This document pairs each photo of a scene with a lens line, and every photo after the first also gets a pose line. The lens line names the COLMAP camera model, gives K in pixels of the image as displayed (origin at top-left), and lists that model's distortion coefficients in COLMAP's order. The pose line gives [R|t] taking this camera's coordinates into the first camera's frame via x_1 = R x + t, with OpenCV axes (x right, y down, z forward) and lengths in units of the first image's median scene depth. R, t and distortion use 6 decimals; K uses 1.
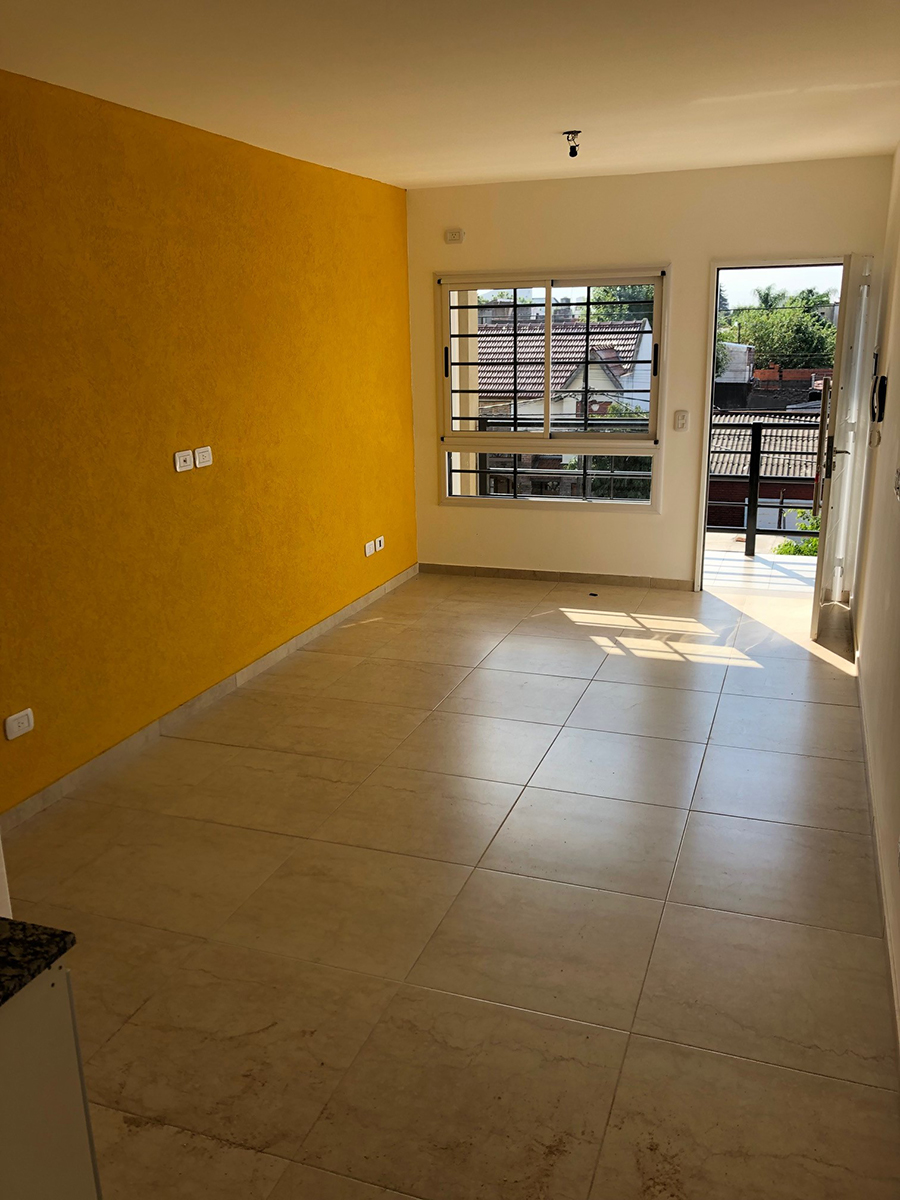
lens RADIAL K [[981.6, 0, 452.5], [0, 981.6, 594.4], [0, 0, 1]] dist [0.002580, 0.004581]
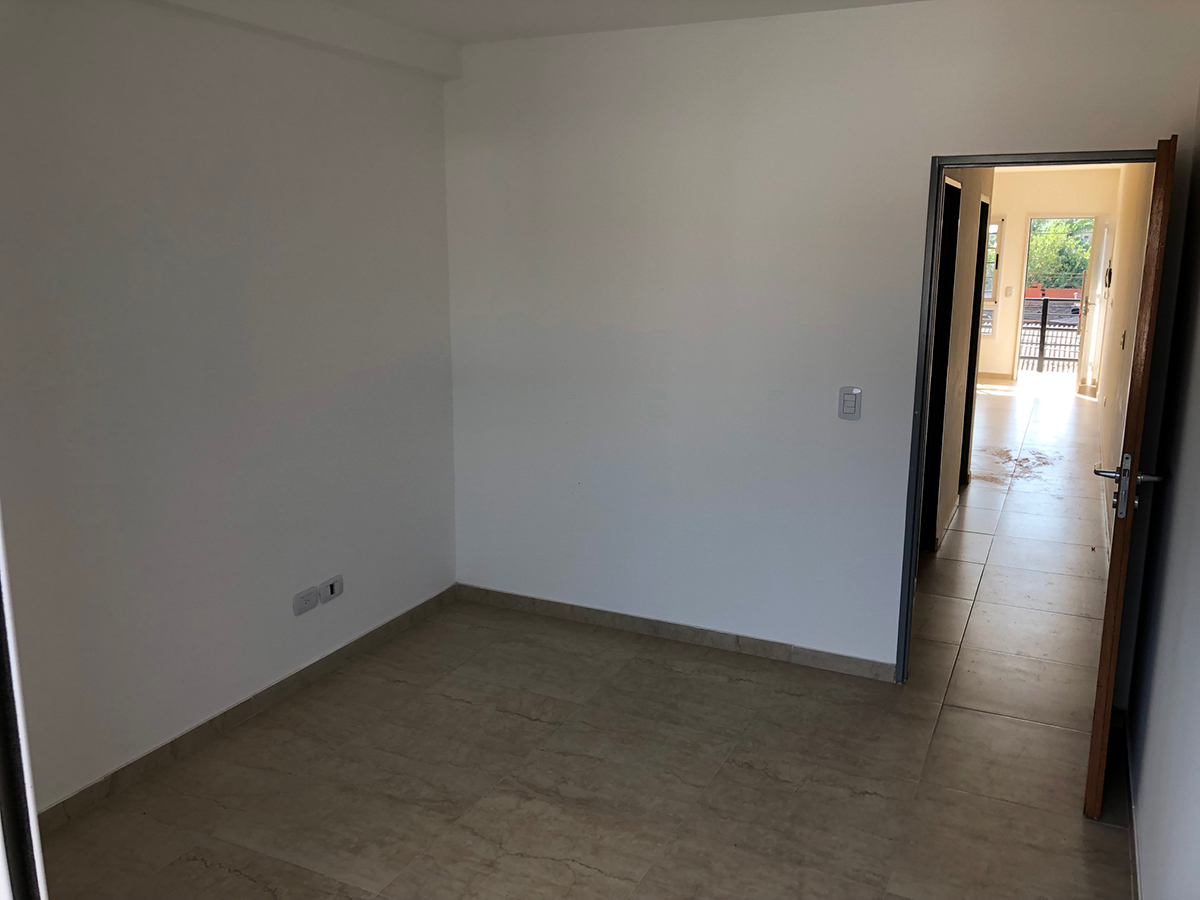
lens RADIAL K [[981.6, 0, 602.0], [0, 981.6, 456.1], [0, 0, 1]] dist [0.002580, 0.004581]
pose [[0.994765, 0.040572, -0.093785, -0.390514], [-0.045258, 0.997803, -0.048390, 0.289315], [0.091616, 0.052381, 0.994416, -1.043858]]
